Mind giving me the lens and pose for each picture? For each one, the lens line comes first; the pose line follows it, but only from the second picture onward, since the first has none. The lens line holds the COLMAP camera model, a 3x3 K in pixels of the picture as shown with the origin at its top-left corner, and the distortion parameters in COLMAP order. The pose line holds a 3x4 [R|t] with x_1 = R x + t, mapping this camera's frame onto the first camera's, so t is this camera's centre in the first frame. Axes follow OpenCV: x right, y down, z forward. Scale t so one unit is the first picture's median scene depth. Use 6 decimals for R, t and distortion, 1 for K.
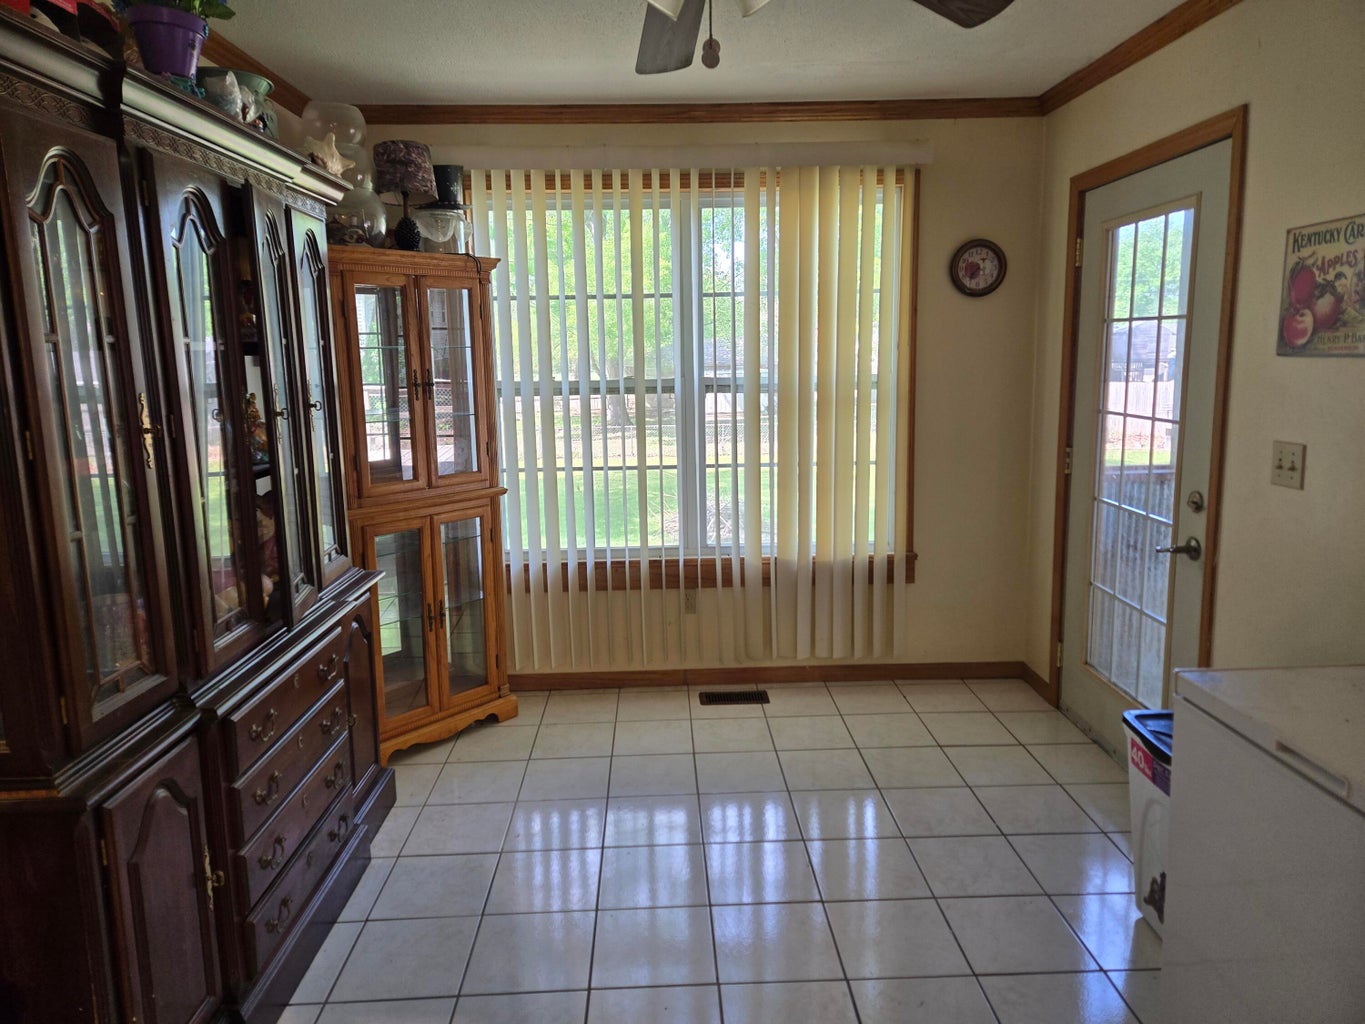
lens RADIAL K [[919.5, 0, 687.9], [0, 919.5, 499.3], [0, 0, 1]] dist [0.066897, -0.059621]
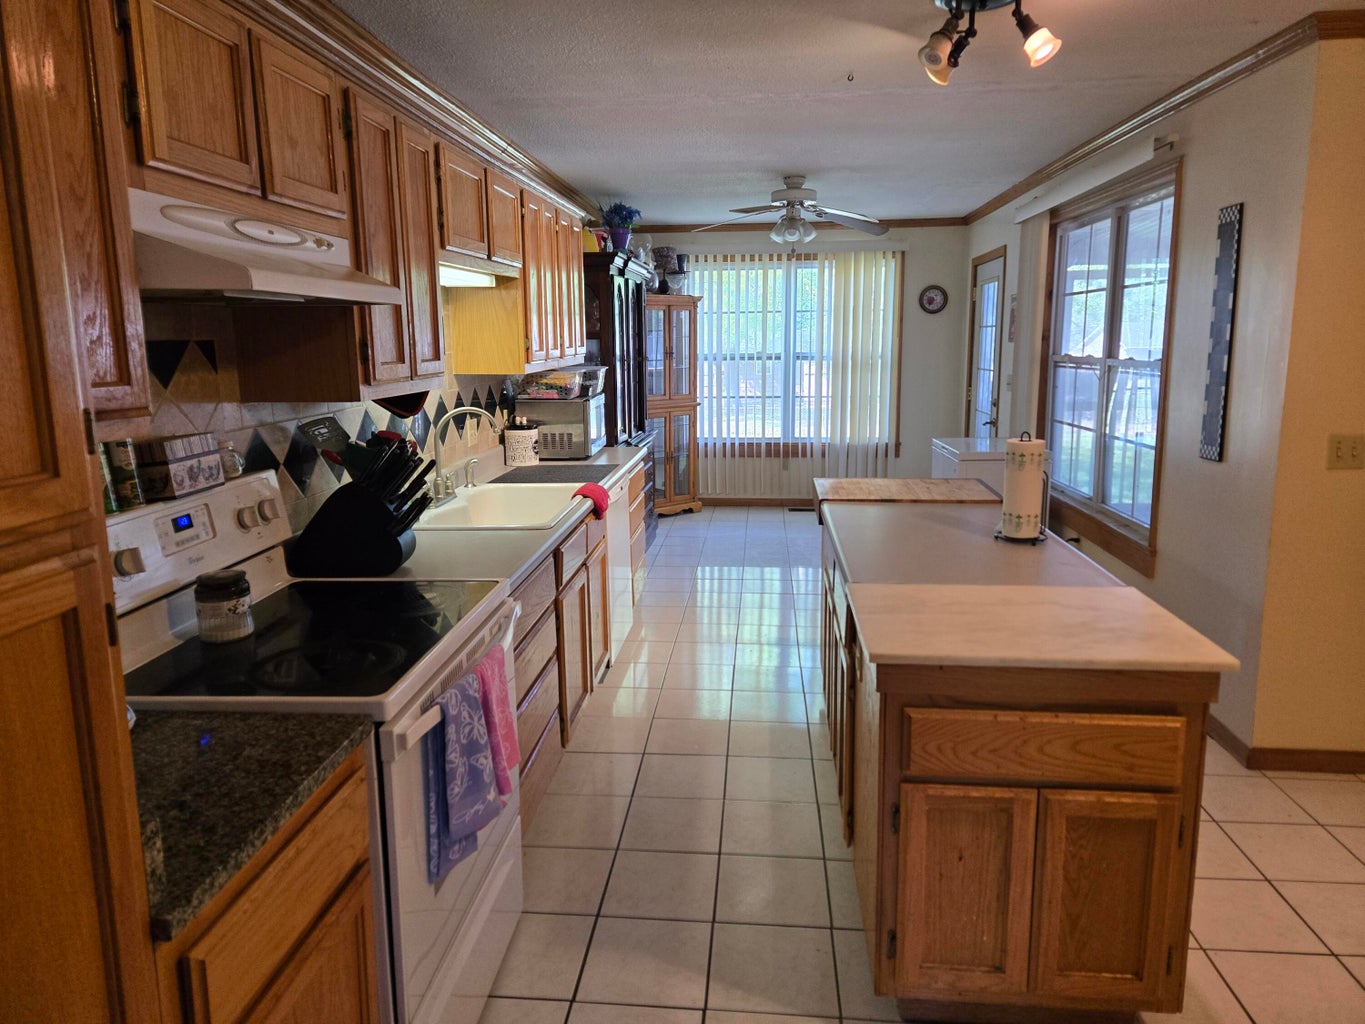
lens RADIAL K [[919.5, 0, 685.8], [0, 919.5, 521.5], [0, 0, 1]] dist [0.066897, -0.059621]
pose [[0.991285, 0.034703, -0.127085, 0.048866], [-0.030559, 0.998940, 0.034416, 0.179532], [0.128144, -0.030232, 0.991295, -1.073606]]
